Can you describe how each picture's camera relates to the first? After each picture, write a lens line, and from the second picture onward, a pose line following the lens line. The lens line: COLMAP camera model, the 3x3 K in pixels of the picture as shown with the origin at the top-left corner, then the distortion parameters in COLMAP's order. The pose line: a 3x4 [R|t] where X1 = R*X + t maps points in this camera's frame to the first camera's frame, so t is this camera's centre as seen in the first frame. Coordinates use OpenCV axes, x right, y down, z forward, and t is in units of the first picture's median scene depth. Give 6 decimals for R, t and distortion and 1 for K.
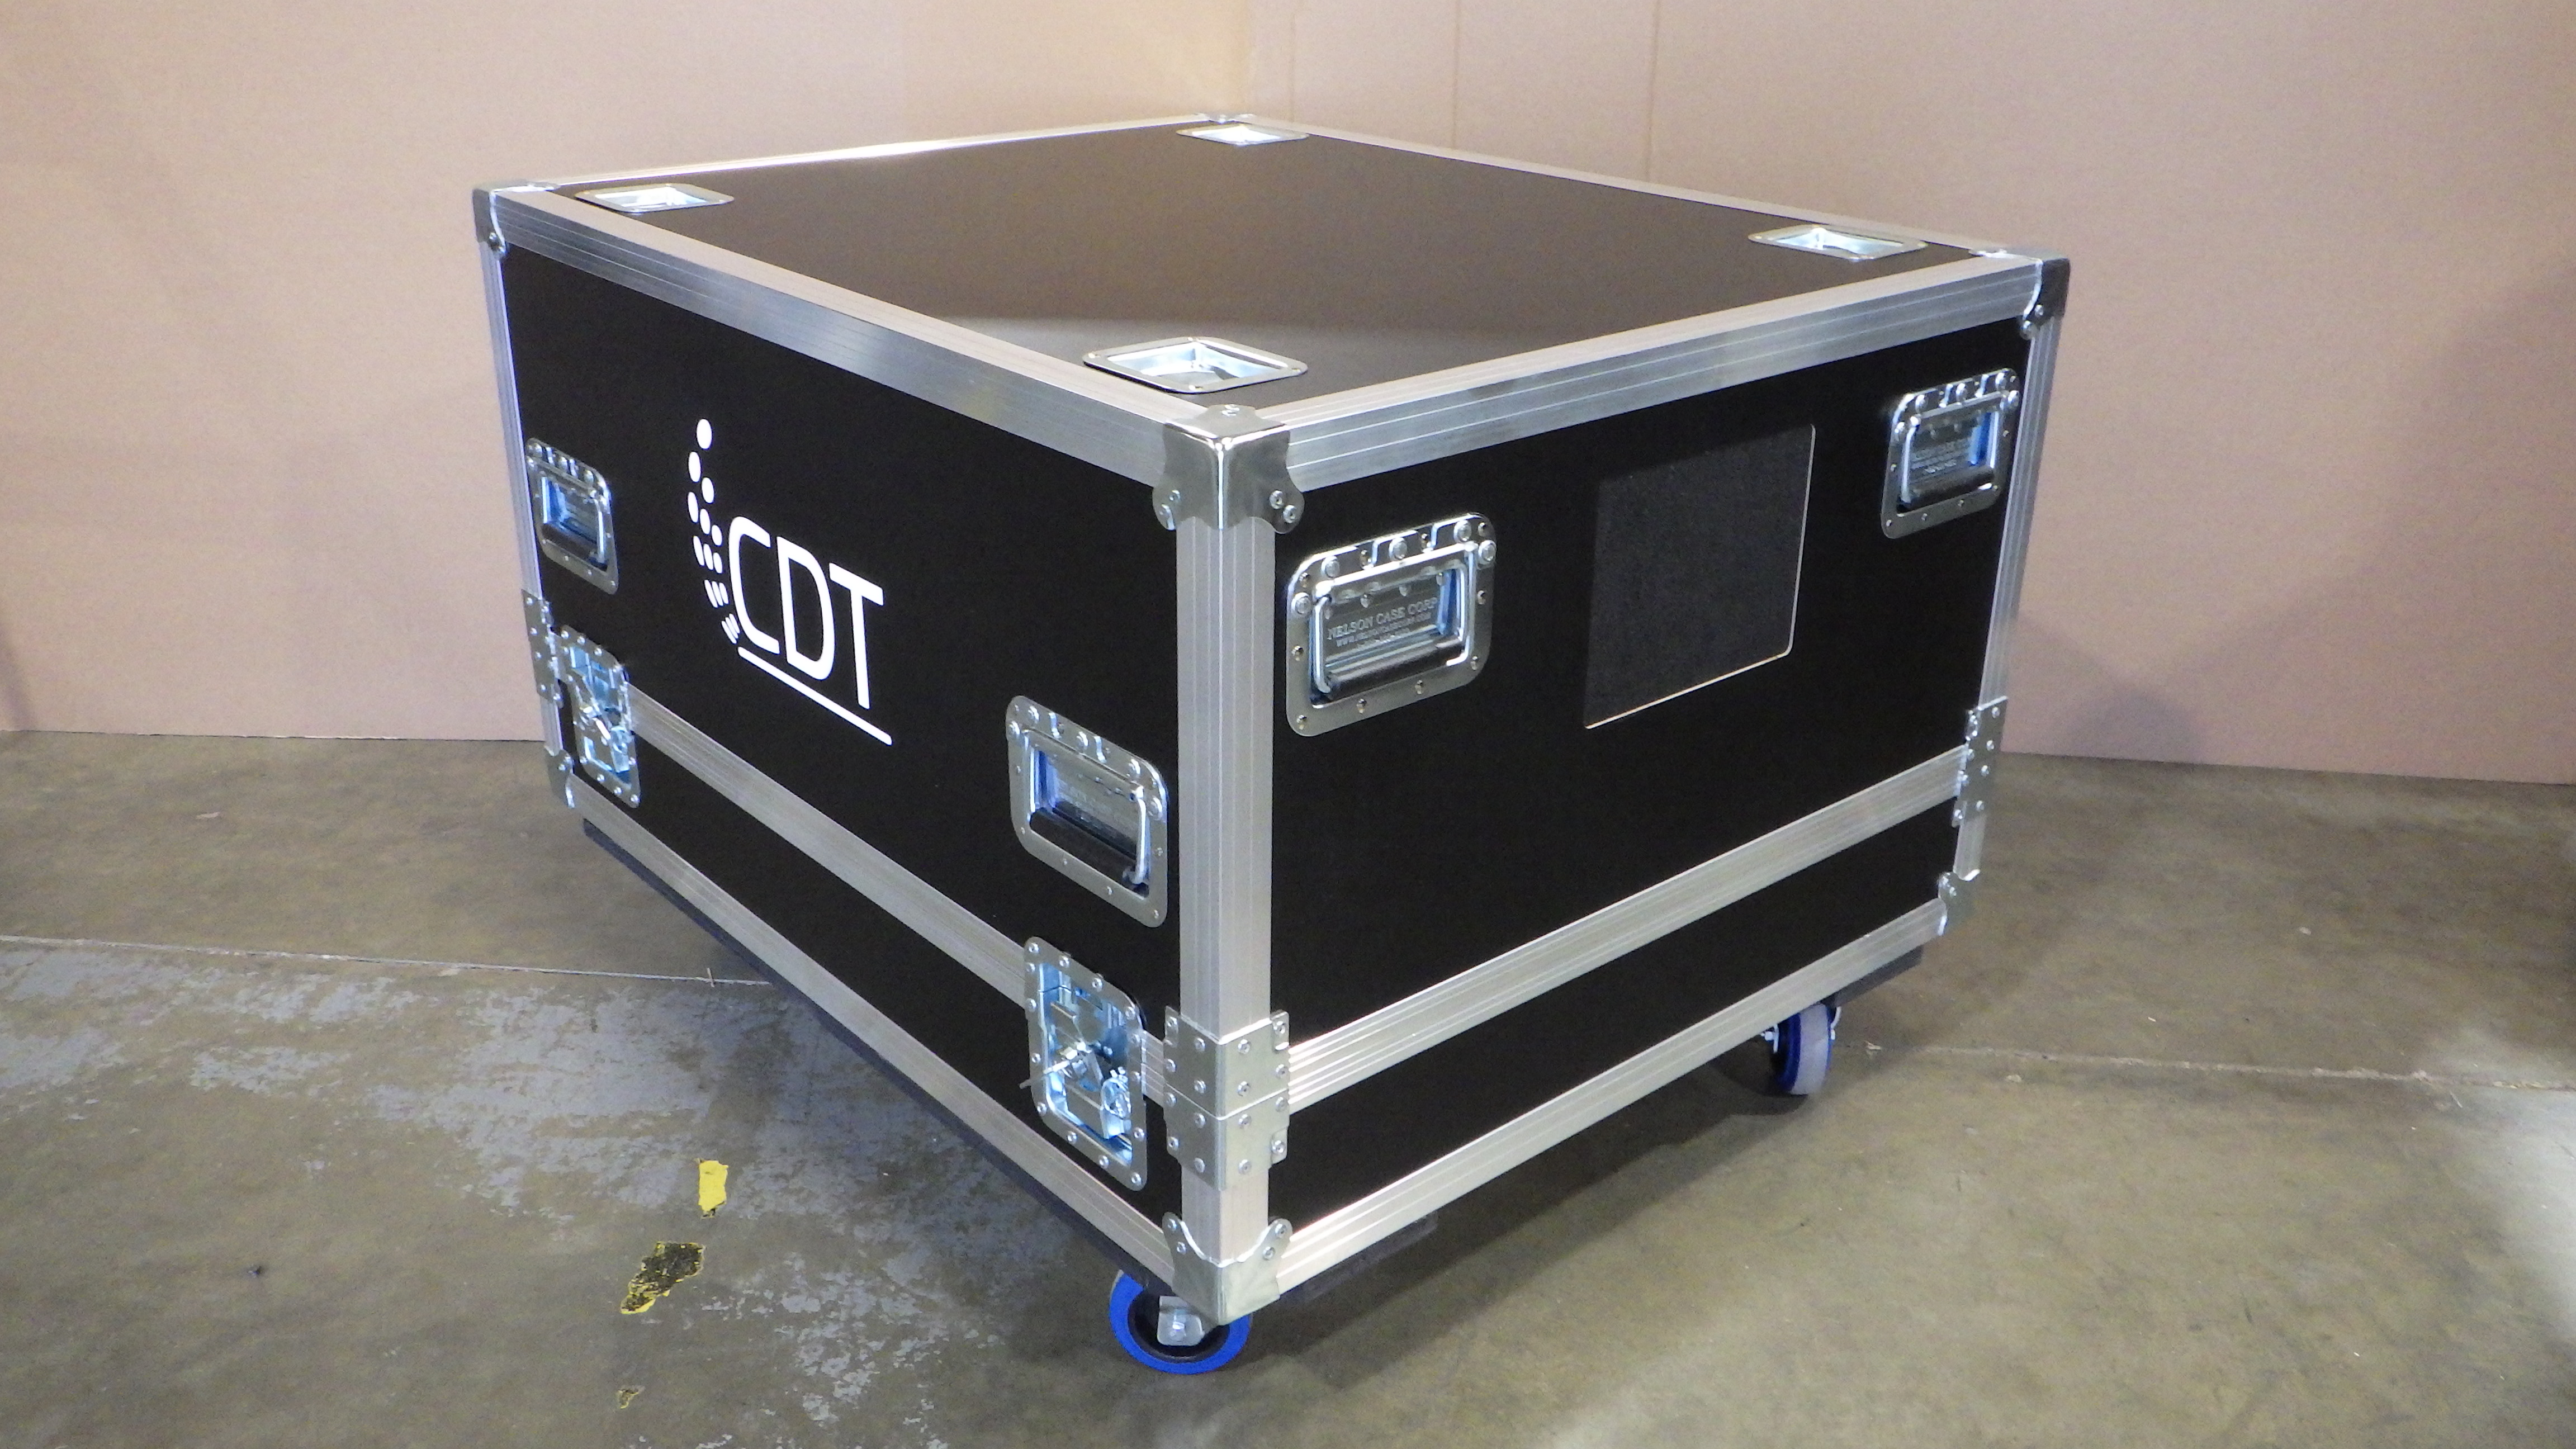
lens RADIAL K [[2136.5, 0, 1288.6], [0, 2136.5, 692.8], [0, 0, 1]] dist [-0.001964, 0.007140]
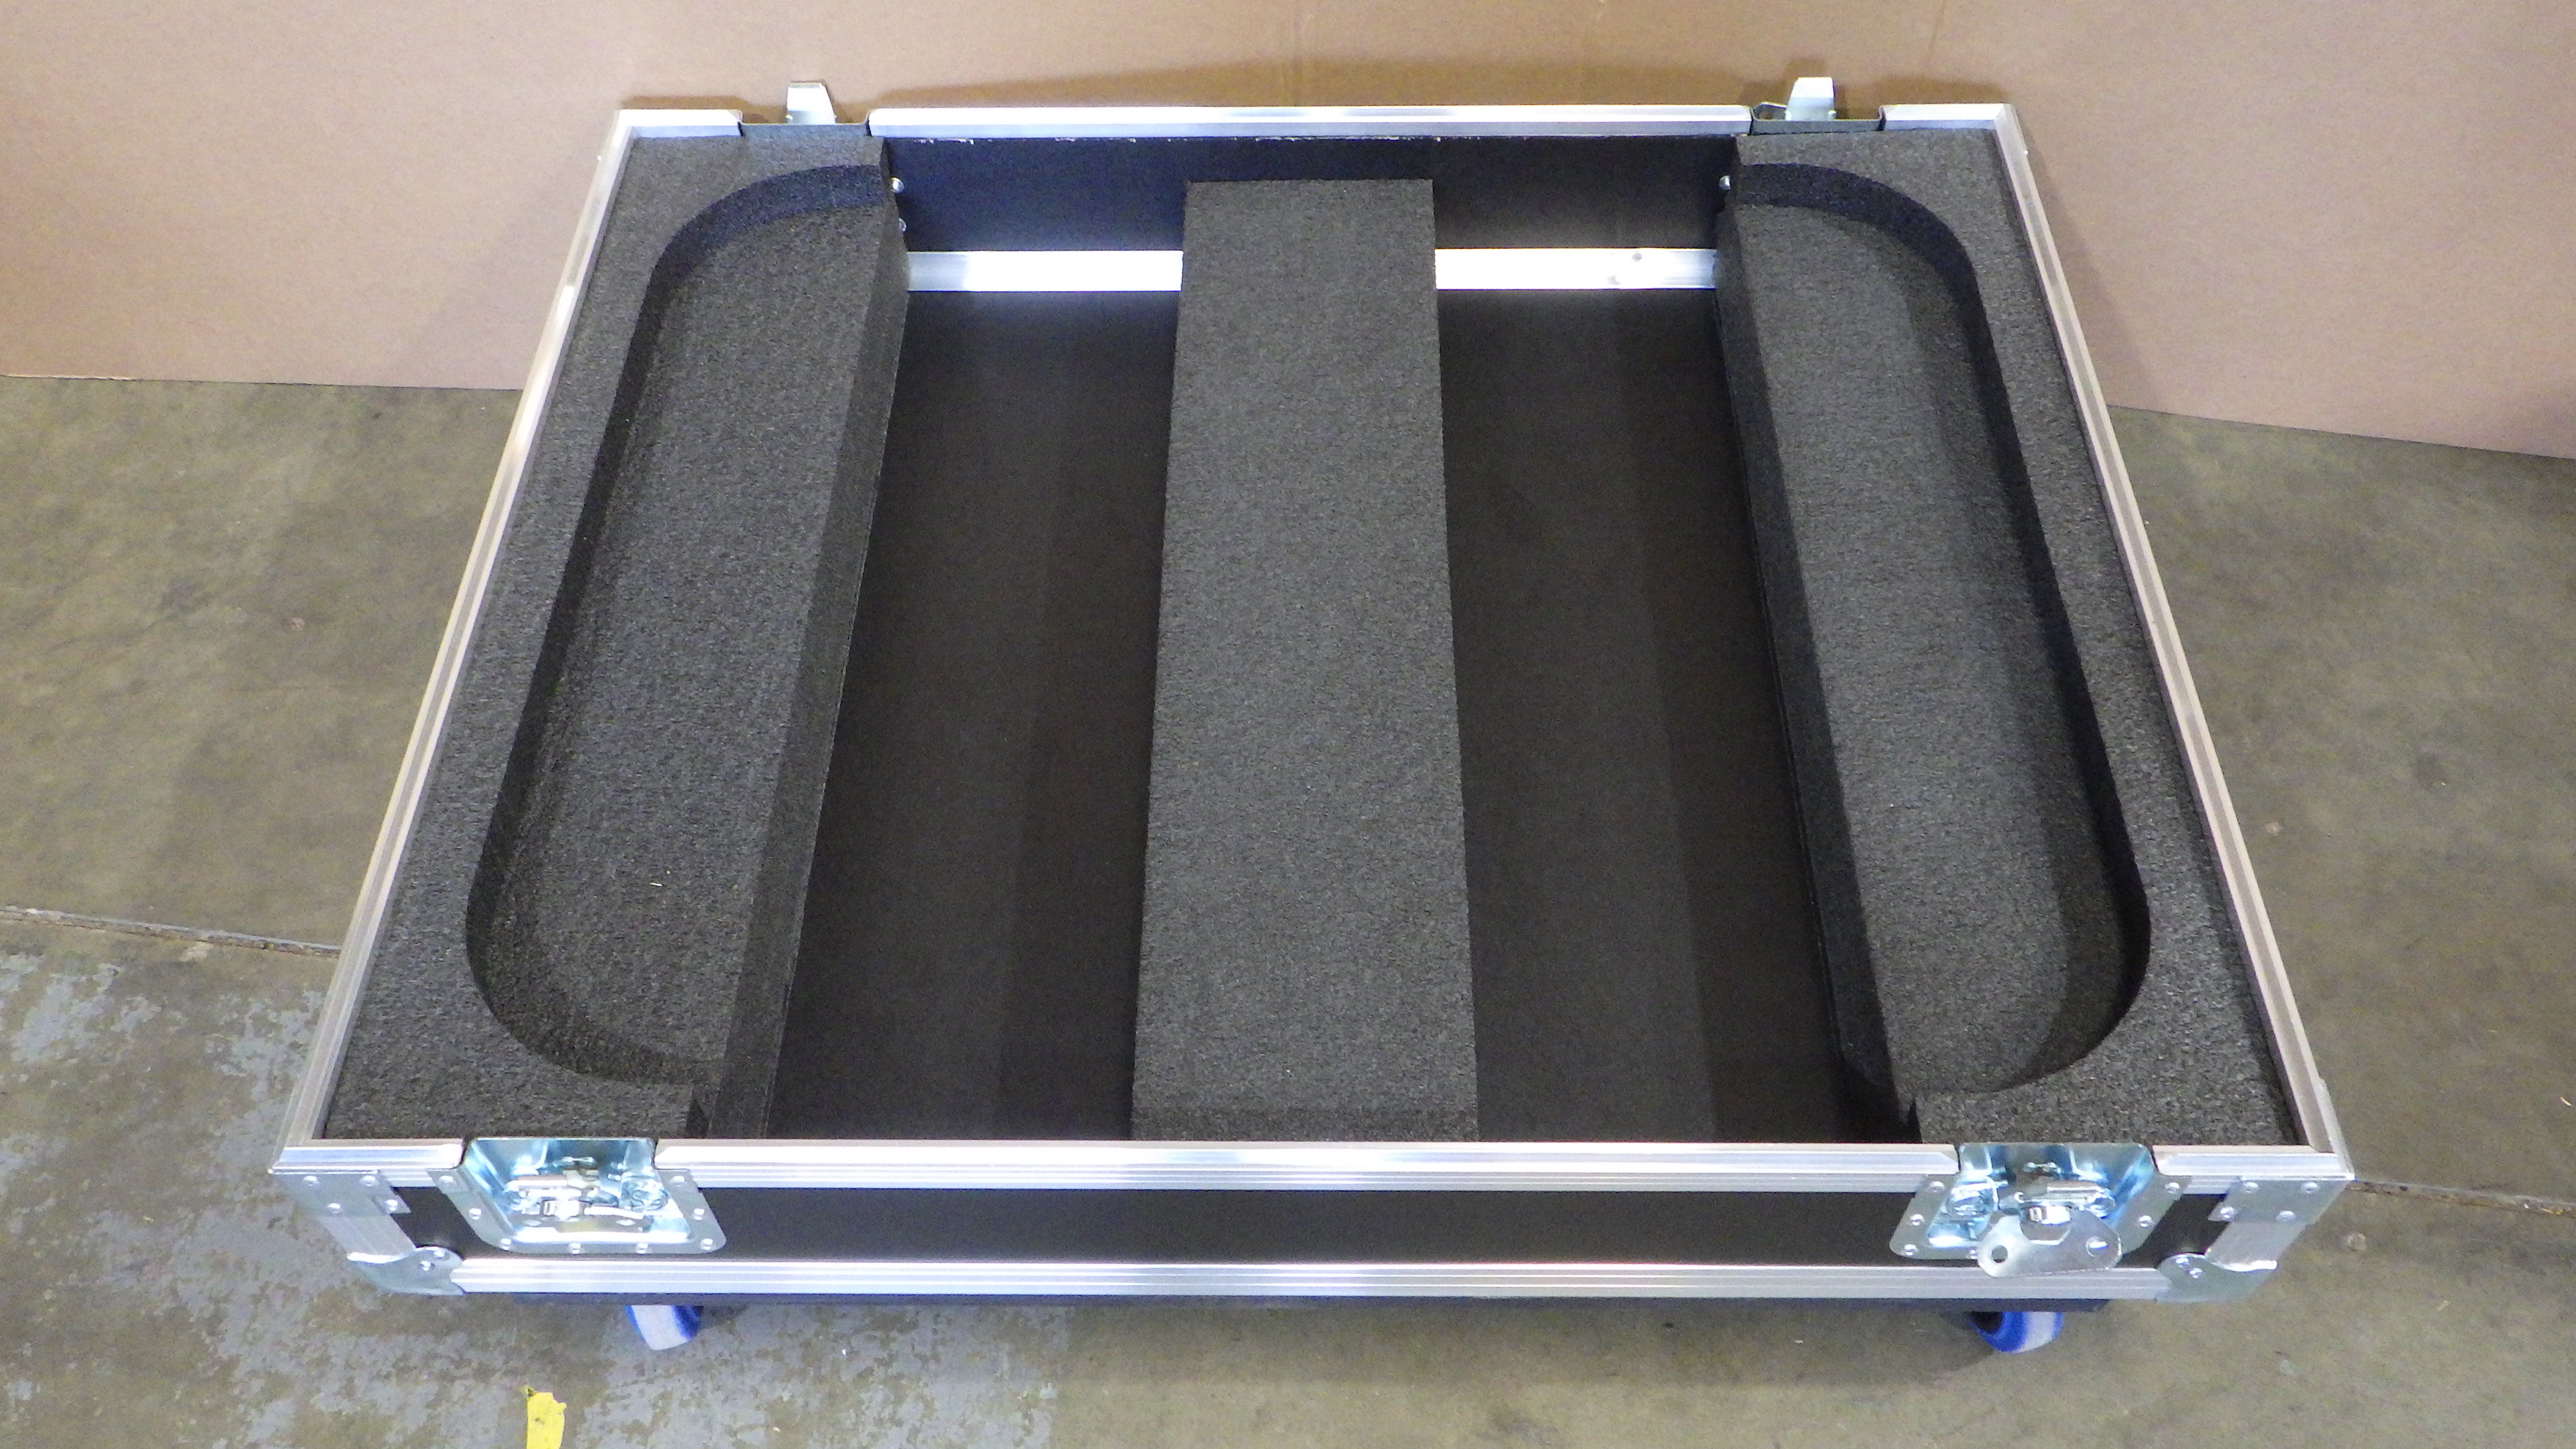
lens RADIAL K [[2136.5, 0, 1288.6], [0, 2136.5, 692.8], [0, 0, 1]] dist [-0.001964, 0.007140]
pose [[0.998632, 0.021581, -0.047638, 0.016209], [0.004944, 0.867855, 0.496793, -0.336166], [0.052064, -0.496348, 0.866561, 0.464885]]
